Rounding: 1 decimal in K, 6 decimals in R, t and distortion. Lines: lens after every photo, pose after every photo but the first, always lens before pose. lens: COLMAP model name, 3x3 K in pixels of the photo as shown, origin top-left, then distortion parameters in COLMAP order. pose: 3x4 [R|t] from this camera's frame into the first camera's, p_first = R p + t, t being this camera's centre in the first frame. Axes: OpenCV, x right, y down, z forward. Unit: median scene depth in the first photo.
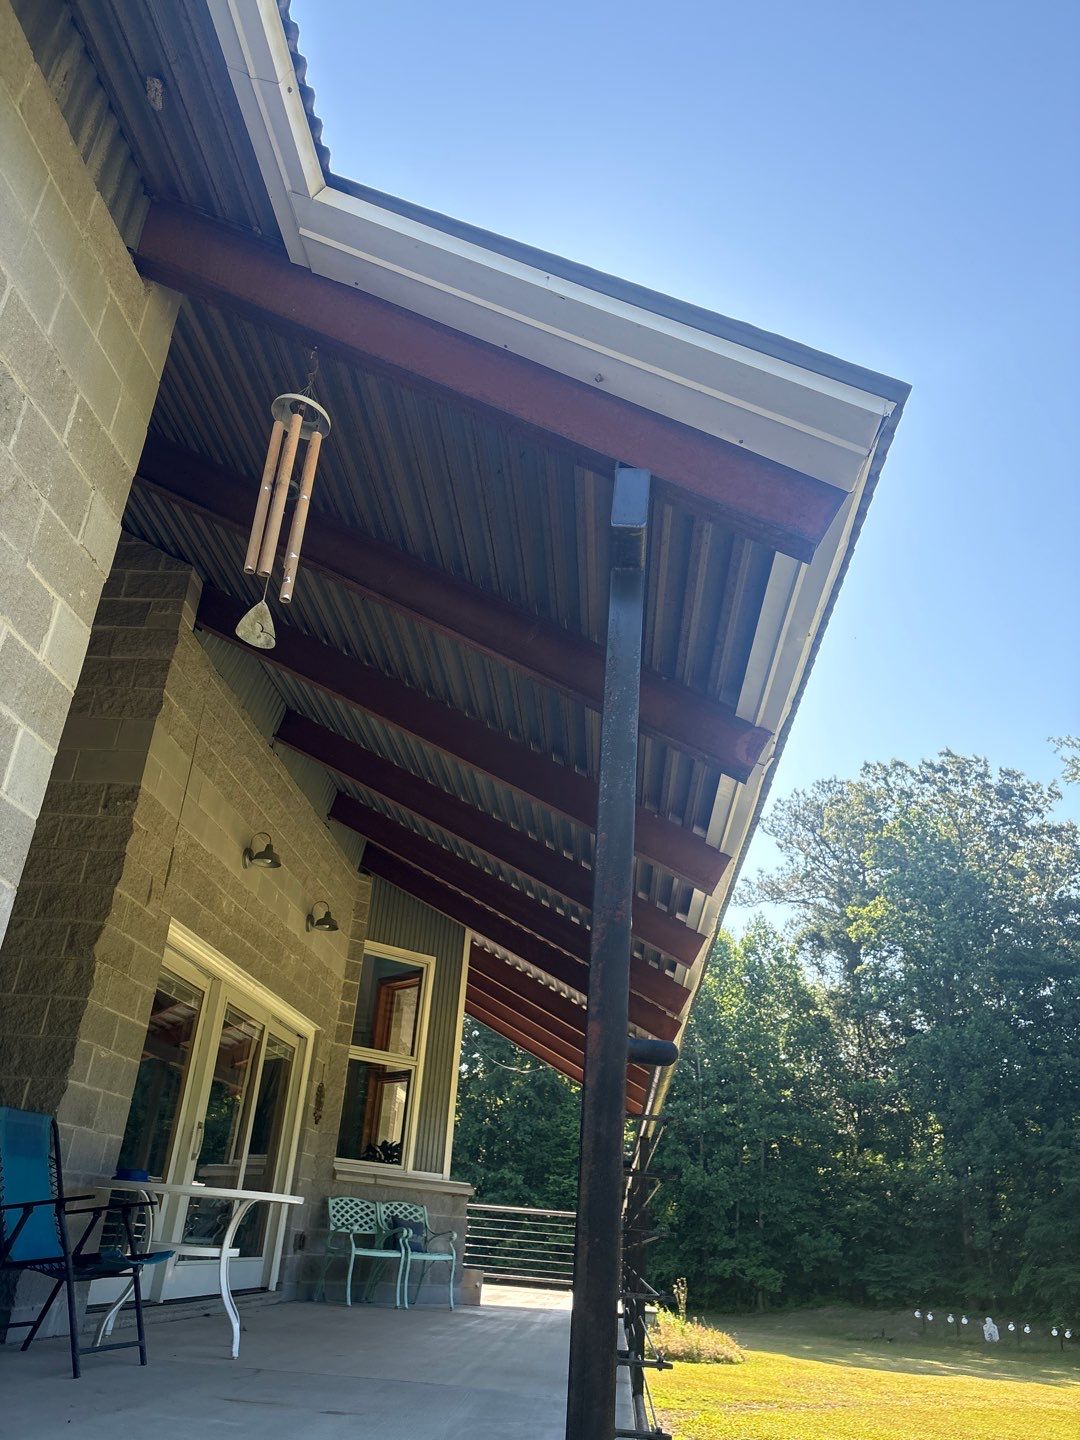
lens RADIAL K [[1077.6, 0, 534.2], [0, 1077.6, 708.0], [0, 0, 1]] dist [0.041058, -0.007210]
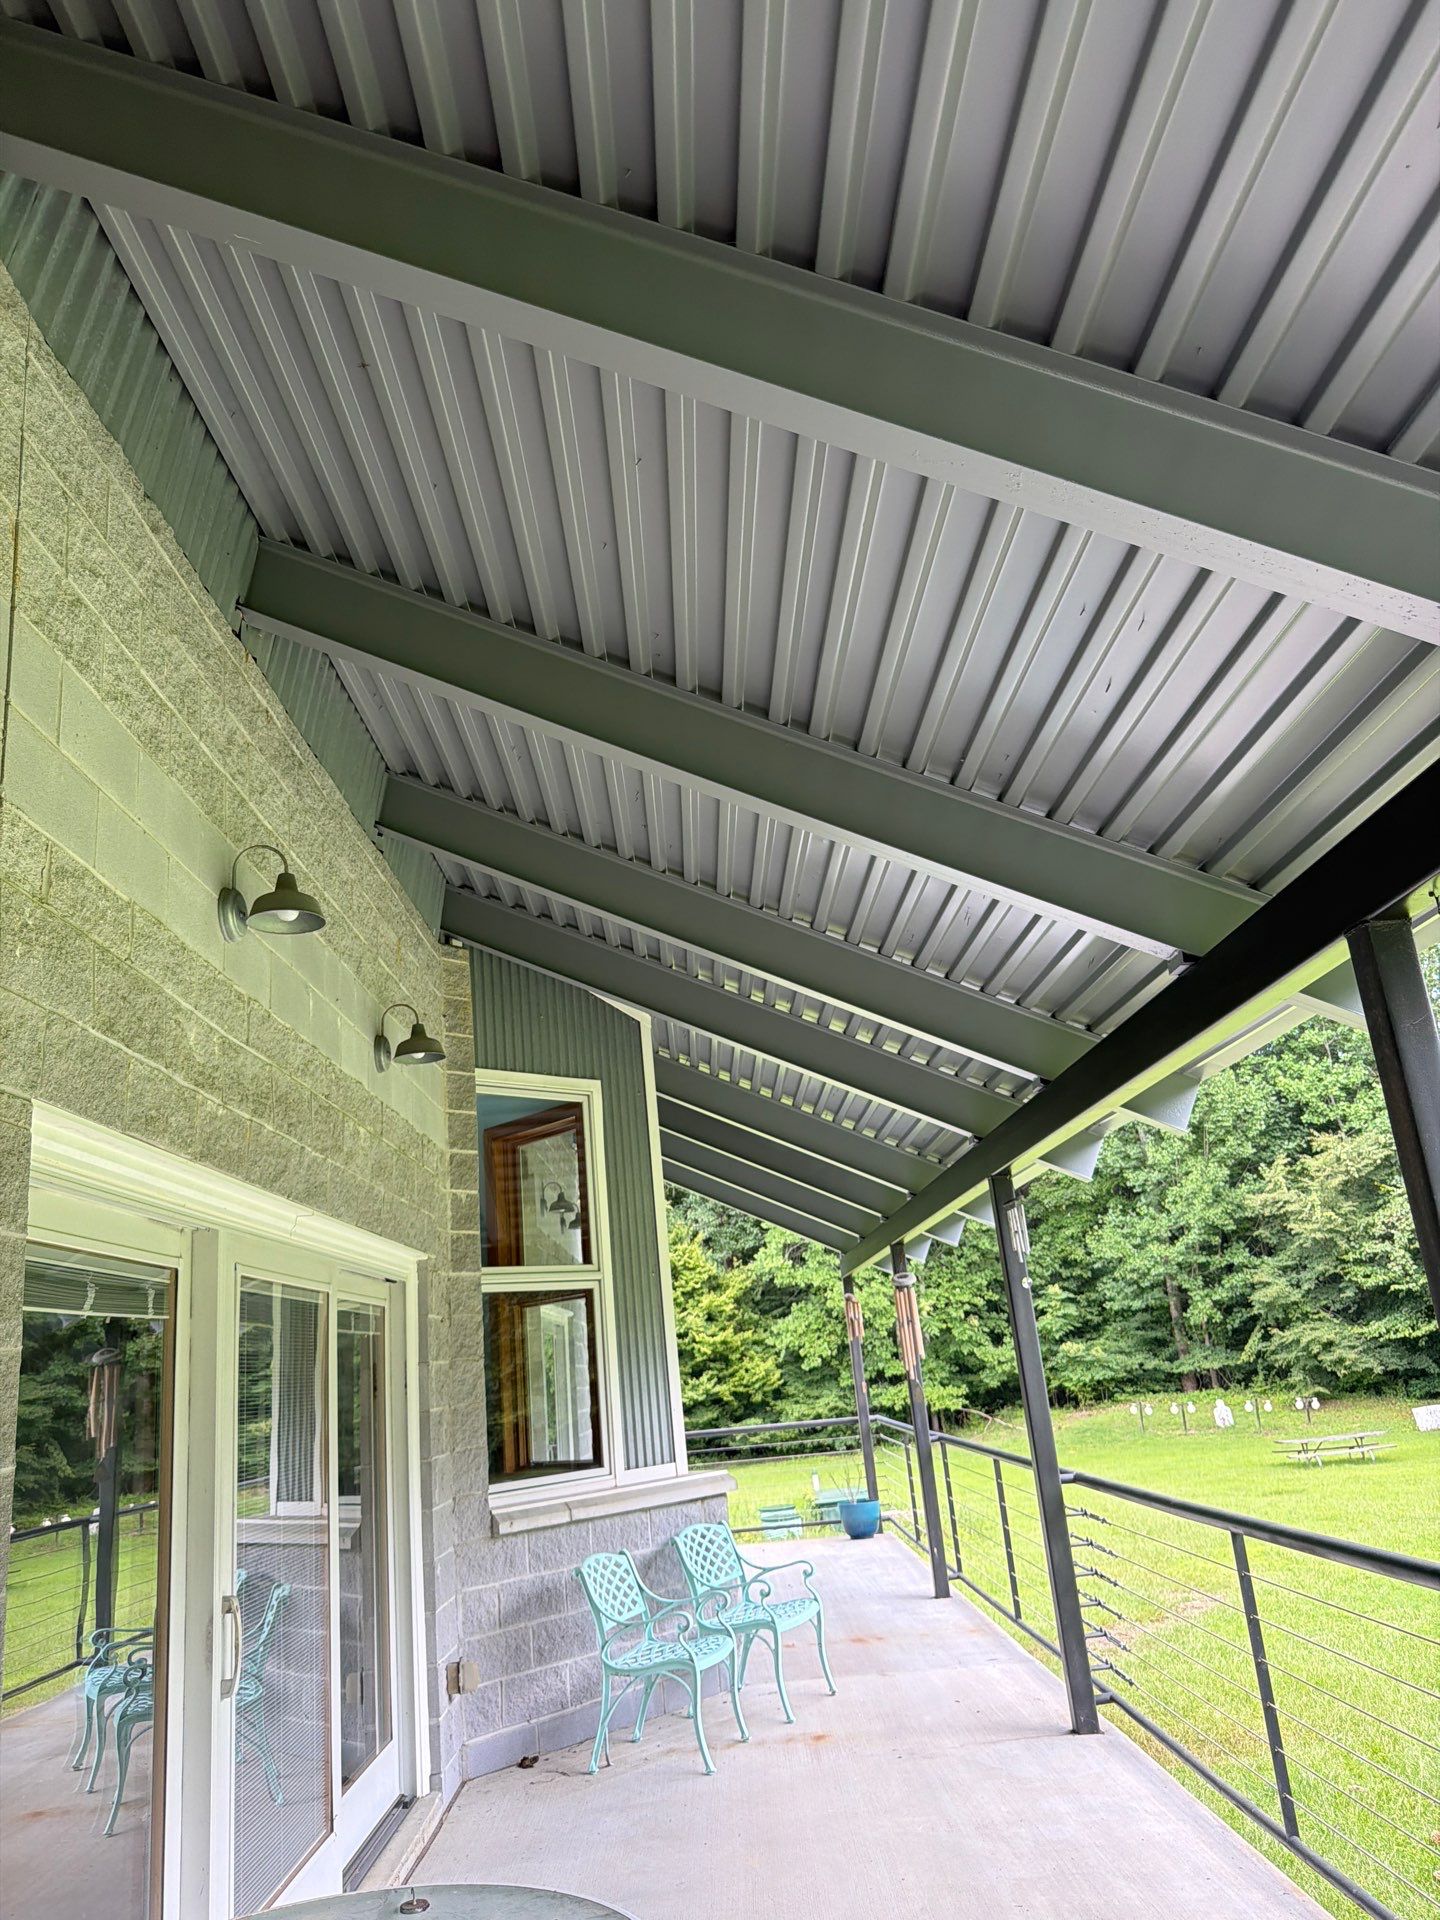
lens RADIAL K [[1360.2, 0, 721.7], [0, 1360.2, 958.0], [0, 0, 1]] dist [0.051419, -0.045165]
pose [[0.985612, -0.123213, 0.115704, -0.122316], [0.102191, 0.979653, 0.172731, 0.071031], [-0.134633, -0.158422, 0.978150, 0.402947]]
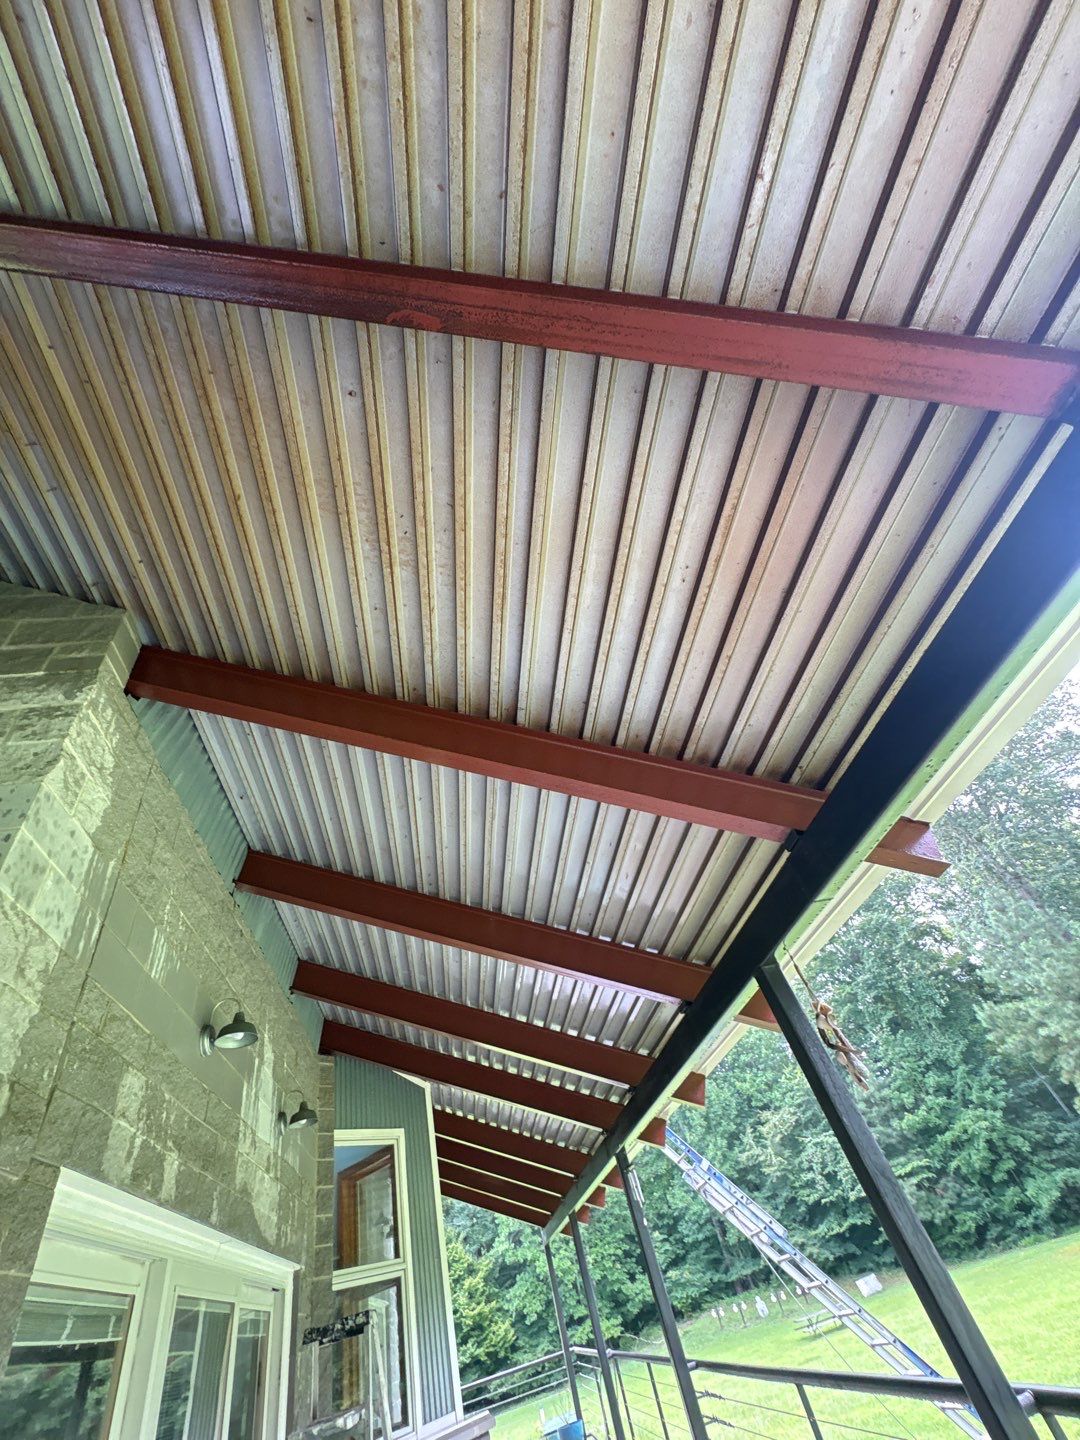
lens RADIAL K [[575.7, 0, 537.5], [0, 575.7, 719.0], [0, 0, 1]] dist [-0.002668, 0.001010]
pose [[0.944927, -0.097800, 0.312326, -0.123913], [0.200643, 0.927045, -0.316747, 0.085048], [-0.258562, 0.361969, 0.895614, 0.415658]]
